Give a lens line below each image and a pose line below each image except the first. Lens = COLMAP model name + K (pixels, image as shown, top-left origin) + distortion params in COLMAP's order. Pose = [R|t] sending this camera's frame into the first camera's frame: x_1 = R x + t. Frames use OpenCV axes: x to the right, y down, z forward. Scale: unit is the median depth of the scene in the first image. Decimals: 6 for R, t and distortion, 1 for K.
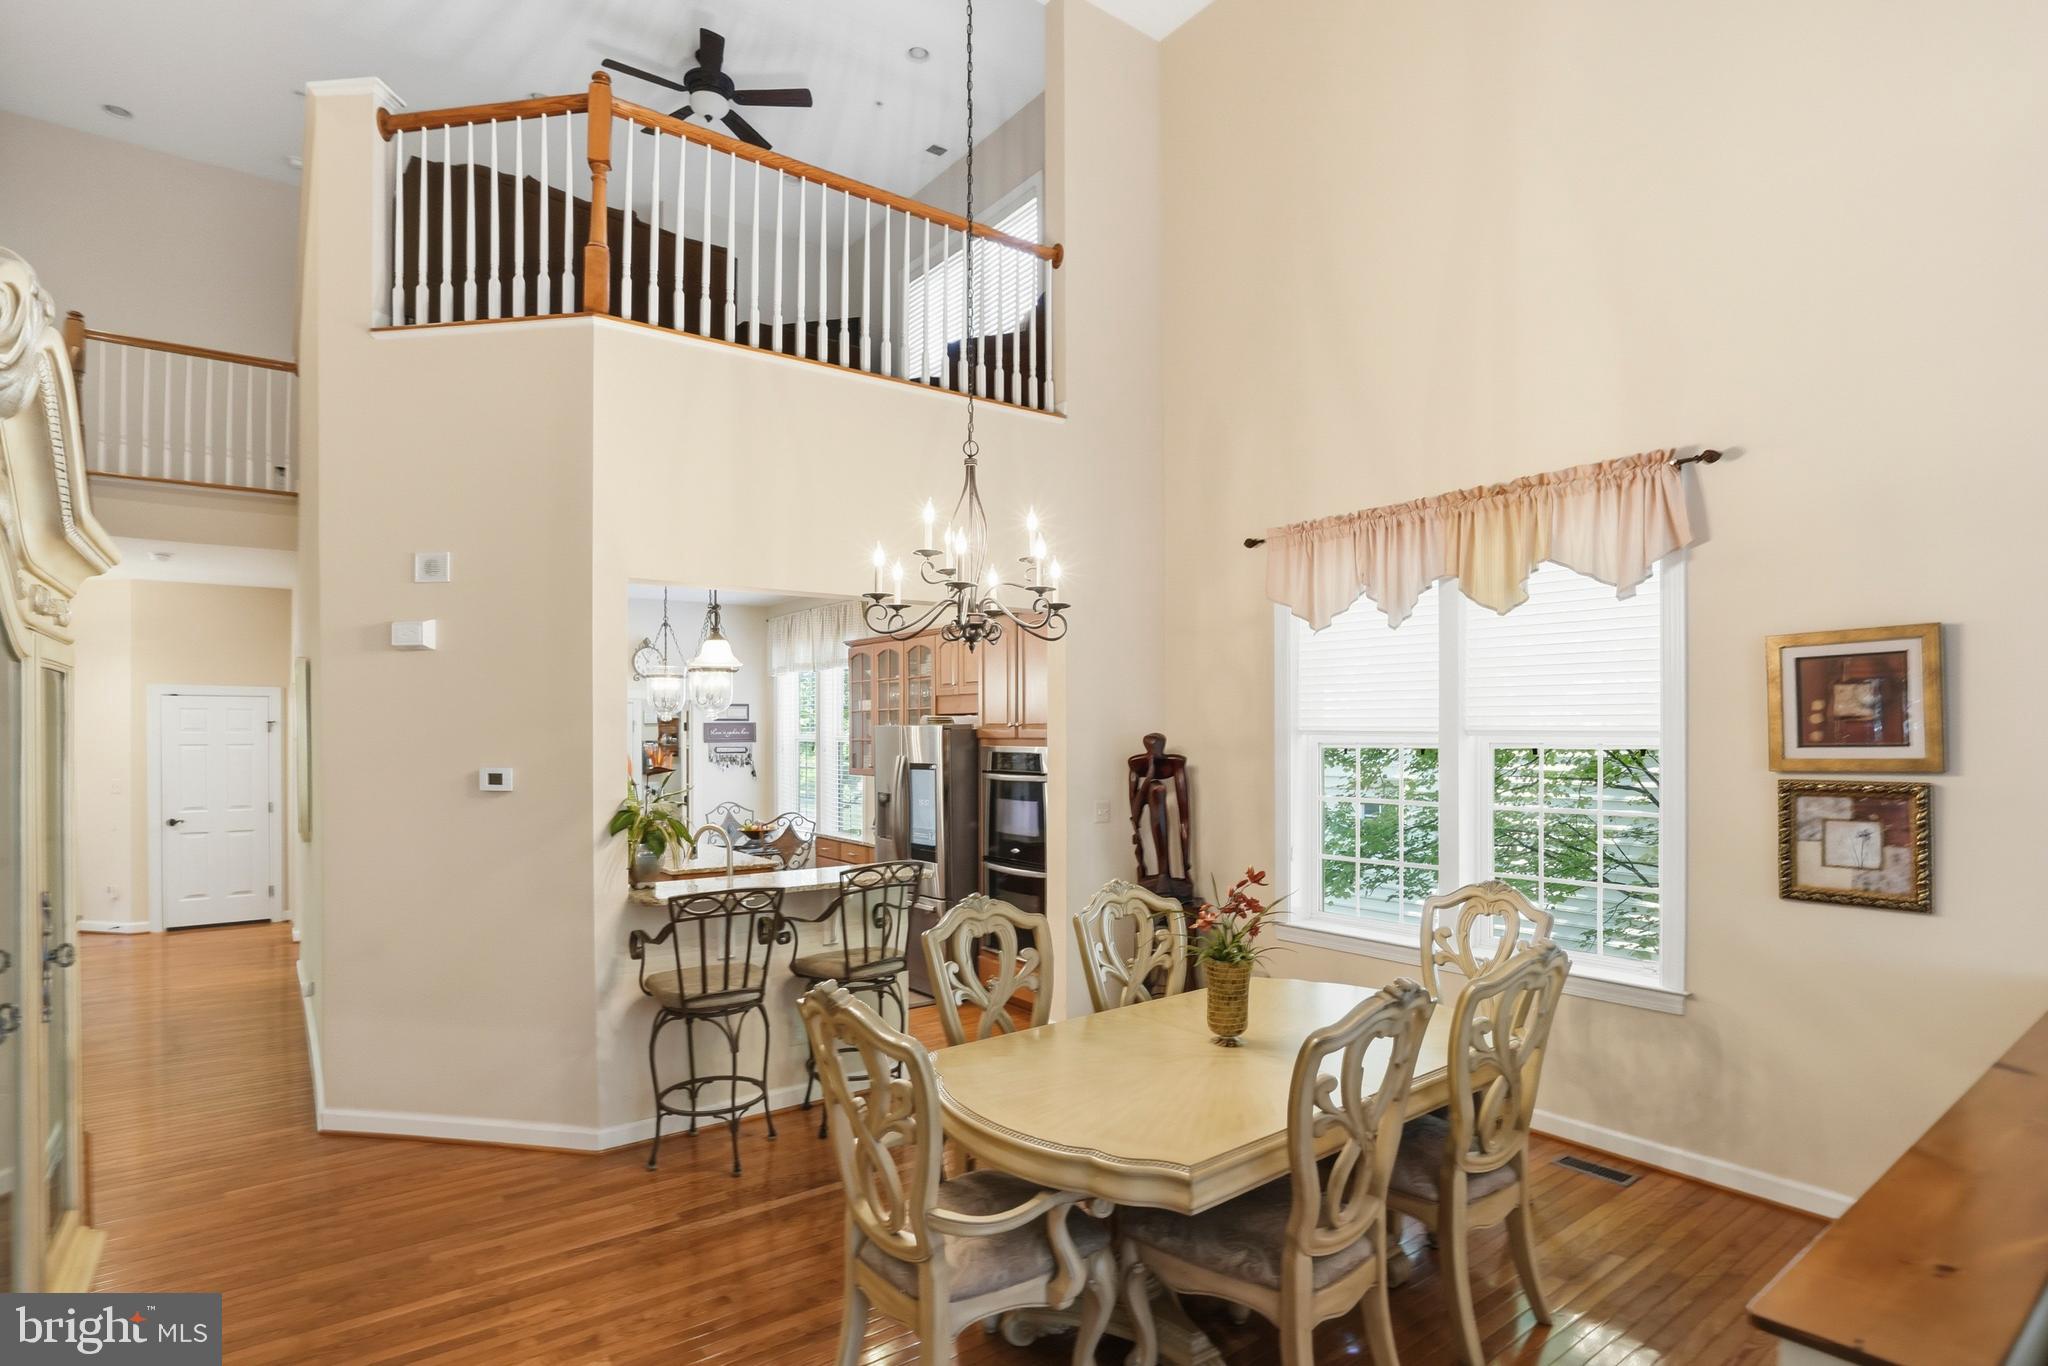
lens RADIAL K [[1035.7, 0, 1024.1], [0, 1035.7, 735.3], [0, 0, 1]] dist [-0.067624, 0.040444]
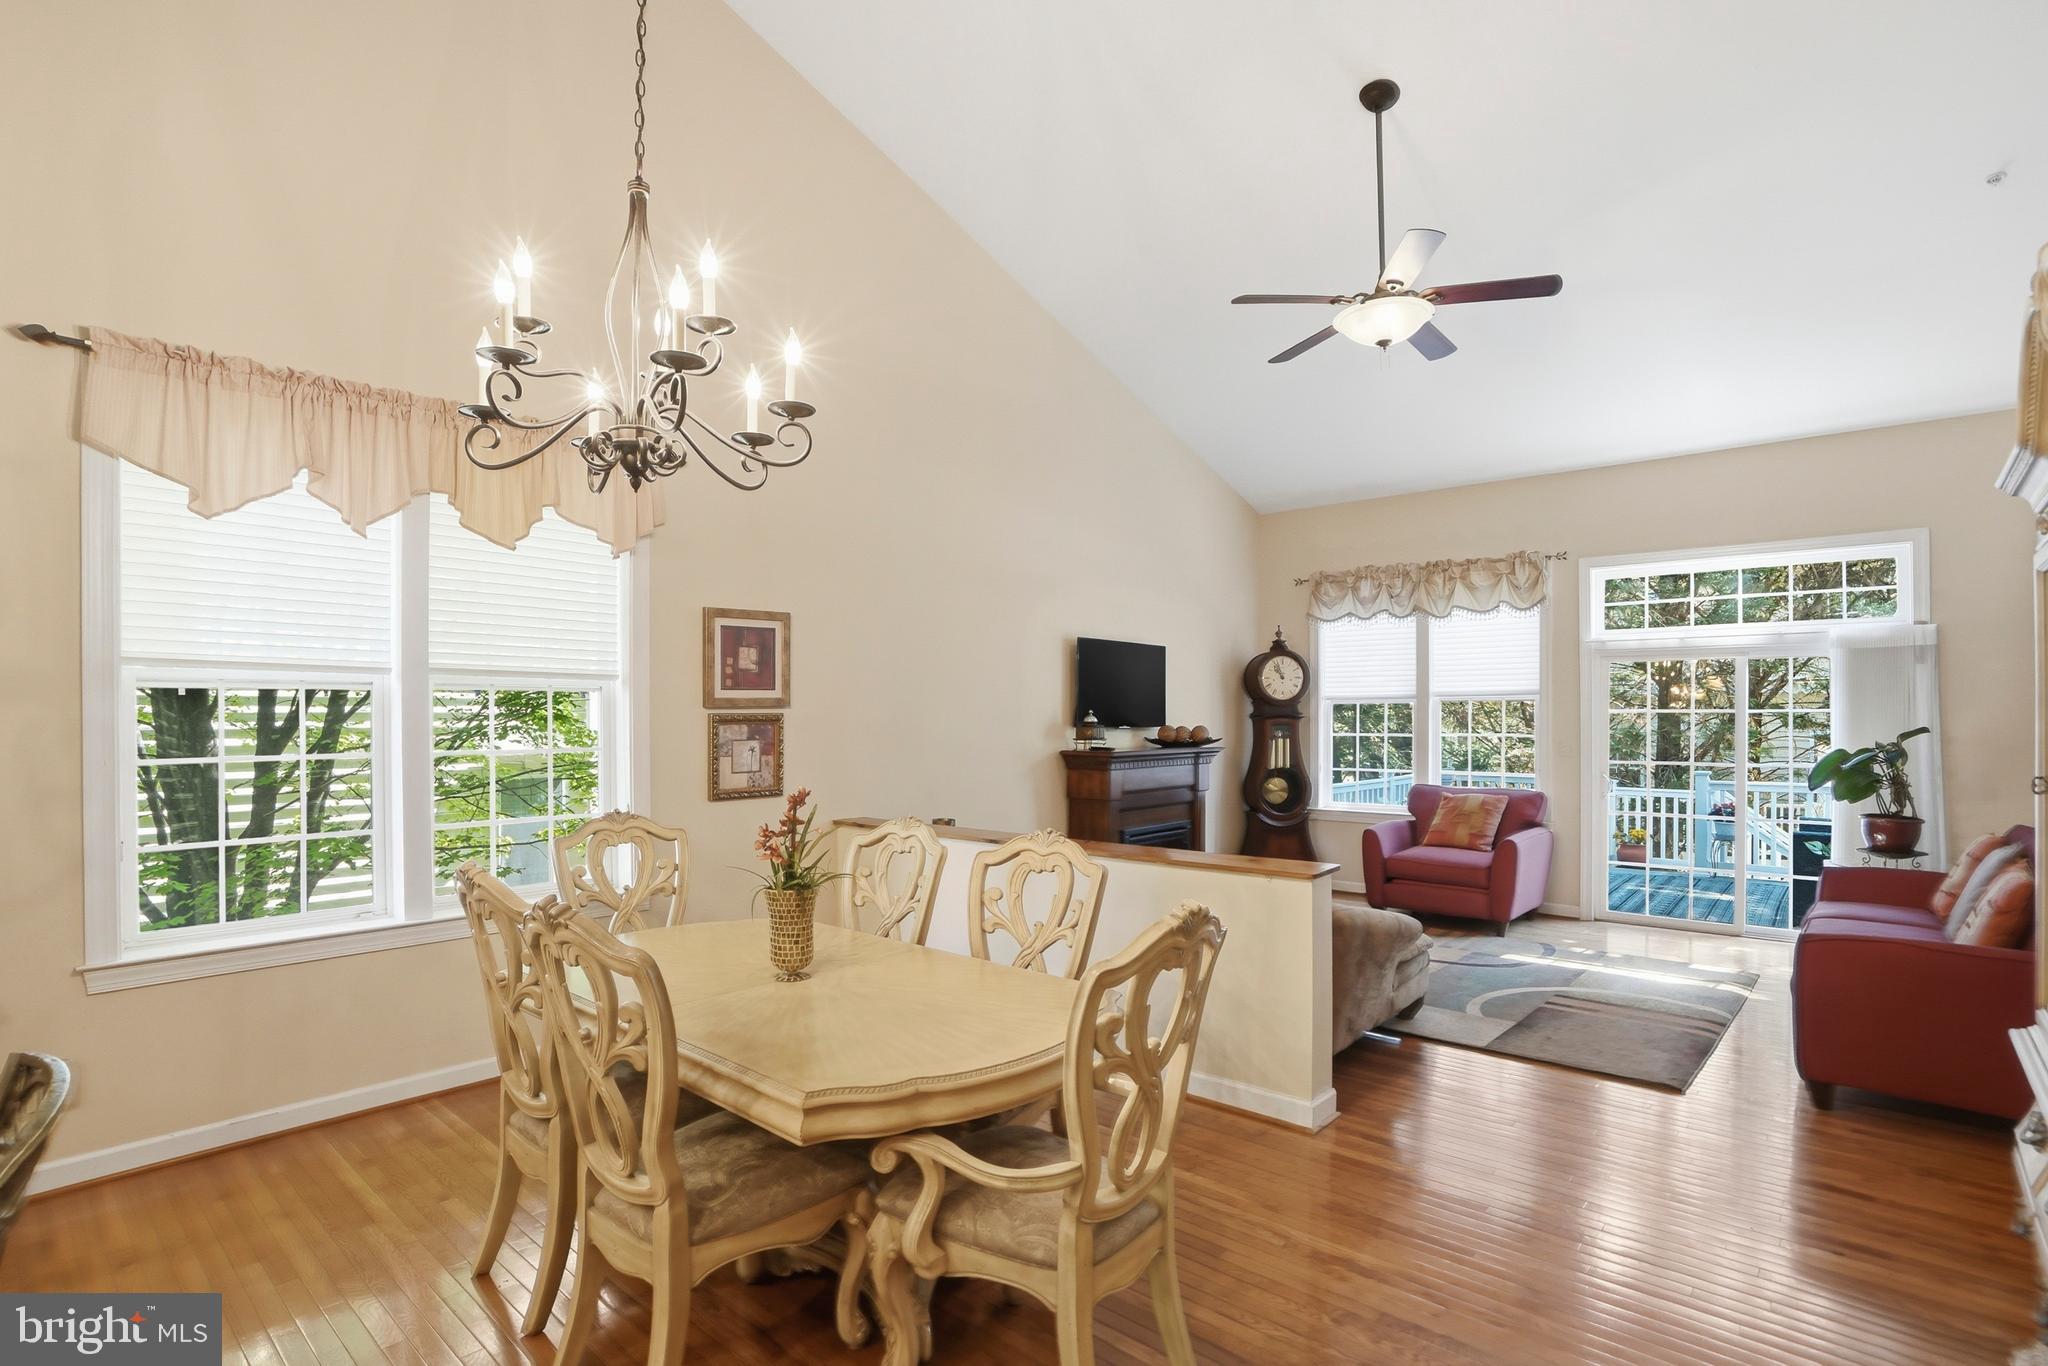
lens RADIAL K [[970.9, 0, 1020.3], [0, 970.9, 712.6], [0, 0, 1]] dist [-0.058789, 0.023141]
pose [[-0.193436, 0.007010, 0.981088, -0.520059], [0.004399, 0.999971, -0.006277, 0.044852], [-0.981103, 0.003102, -0.193461, 0.716530]]
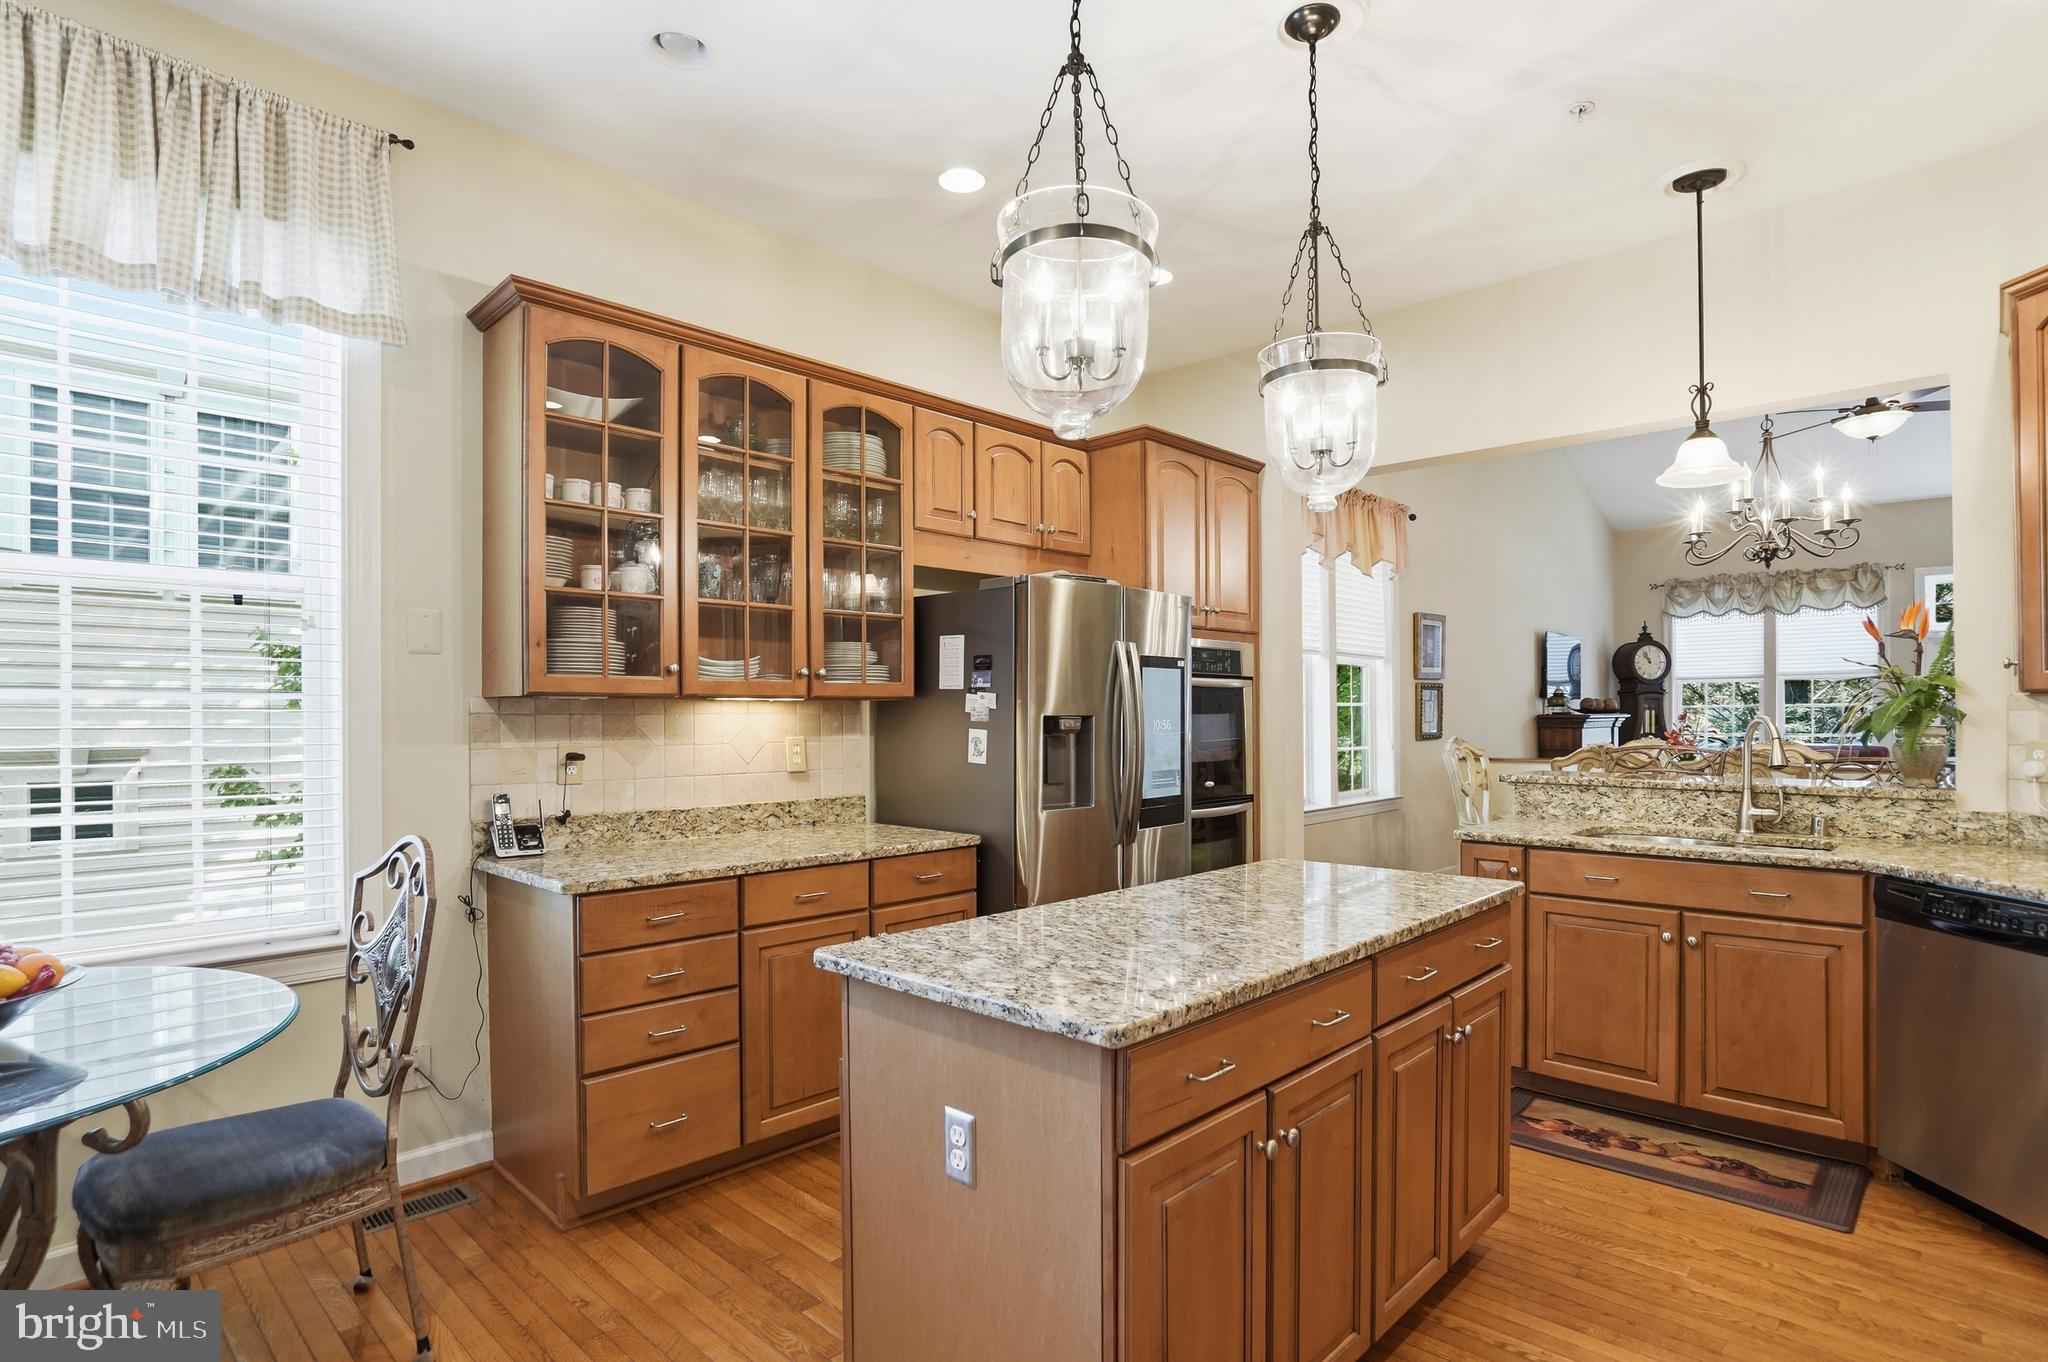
lens RADIAL K [[1039.6, 0, 1015.8], [0, 1039.6, 719.2], [0, 0, 1]] dist [-0.061941, 0.029514]
pose [[-0.162063, 0.001461, 0.986779, -1.015209], [0.008718, 0.999962, -0.000048, 0.095633], [-0.986742, 0.008595, -0.162069, 1.833260]]
